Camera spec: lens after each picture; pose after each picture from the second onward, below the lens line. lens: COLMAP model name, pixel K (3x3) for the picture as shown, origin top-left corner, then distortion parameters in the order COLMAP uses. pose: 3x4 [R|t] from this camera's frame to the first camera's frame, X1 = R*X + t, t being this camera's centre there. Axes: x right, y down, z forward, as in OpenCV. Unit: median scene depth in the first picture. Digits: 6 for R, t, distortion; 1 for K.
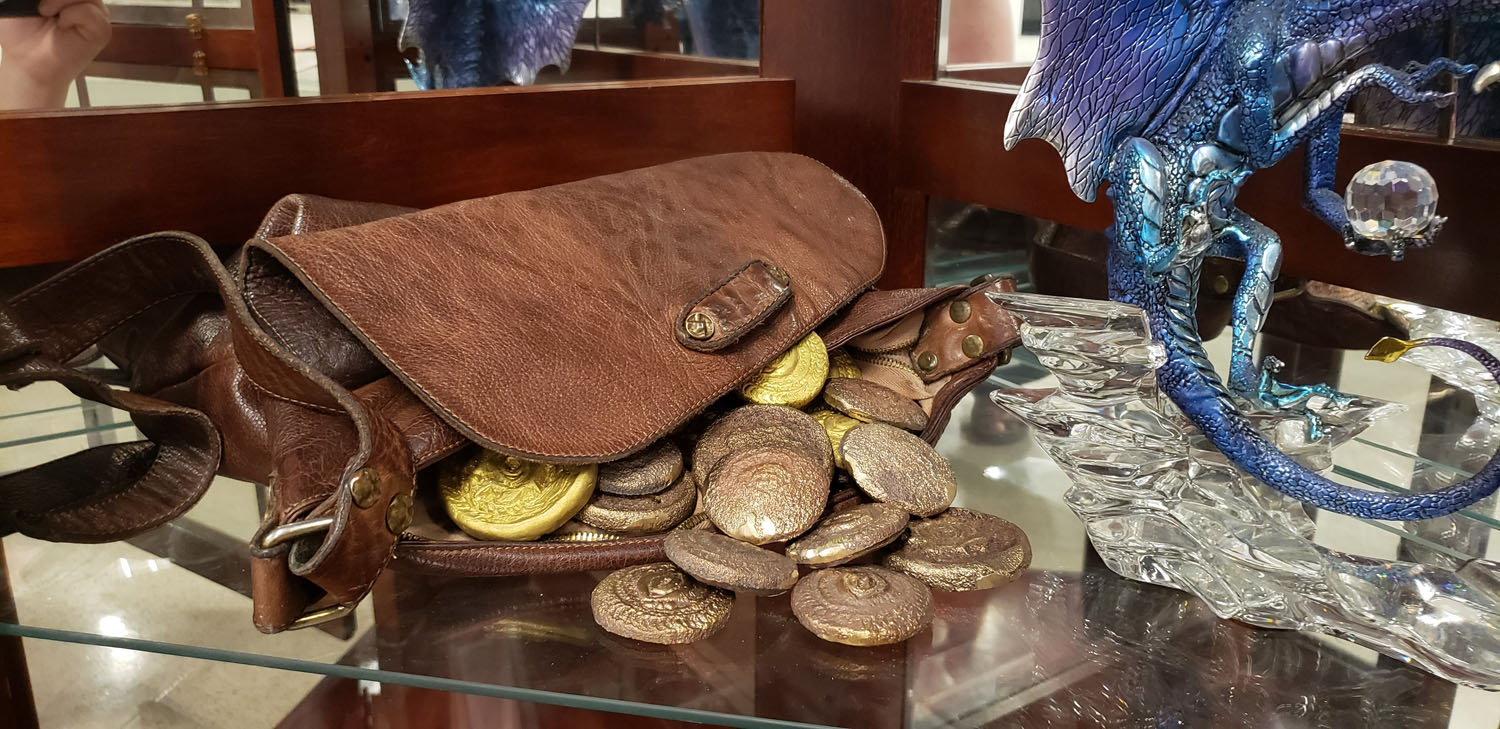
lens RADIAL K [[1185.2, 0, 704.6], [0, 1185.2, 363.4], [0, 0, 1]] dist [0.007012, -0.001121]
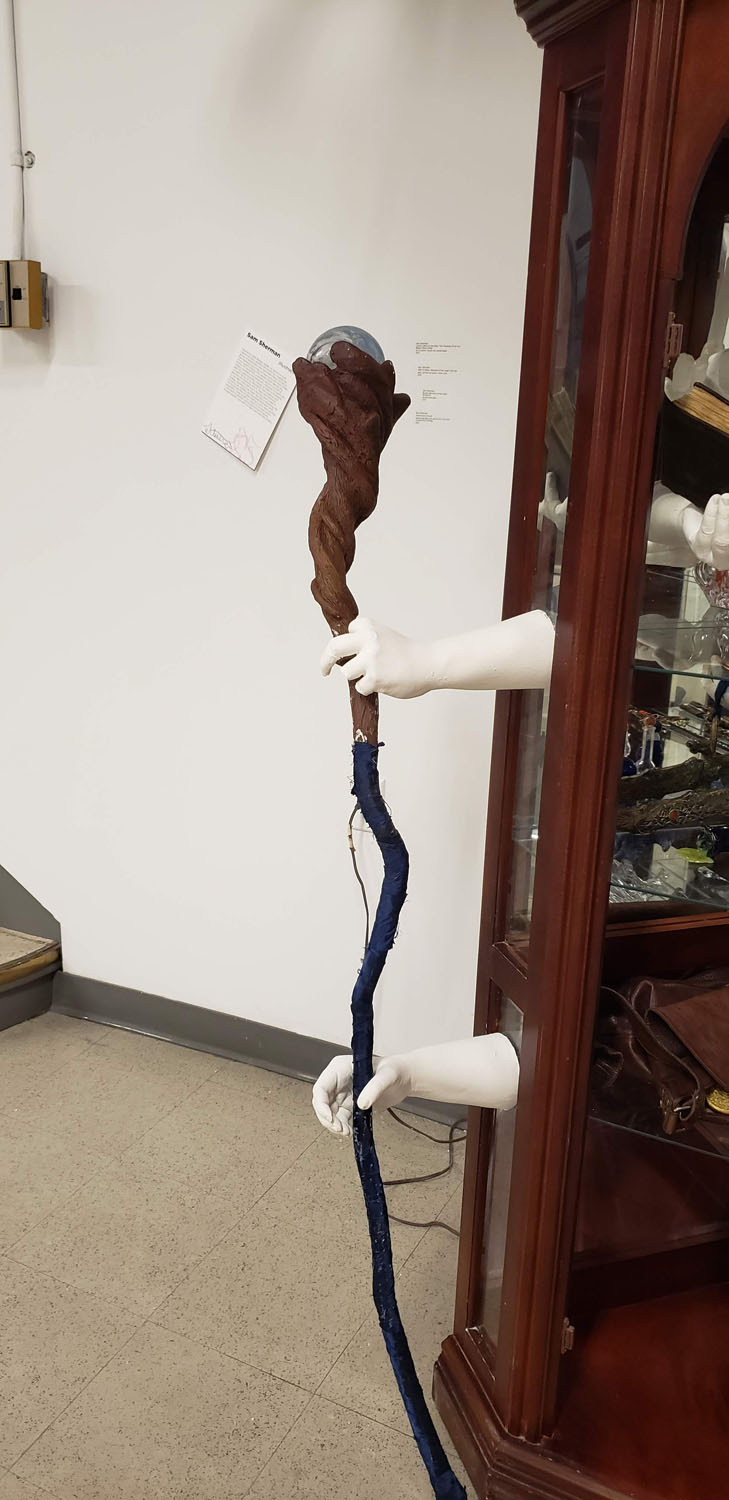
lens RADIAL K [[1185.2, 0, 364.1], [0, 1185.2, 778.9], [0, 0, 1]] dist [0.007012, -0.001121]
pose [[0.972163, 0.100782, -0.211524, -0.544422], [-0.104603, 0.994490, -0.006923, -0.658865], [0.209661, 0.028856, 0.977348, -2.499293]]
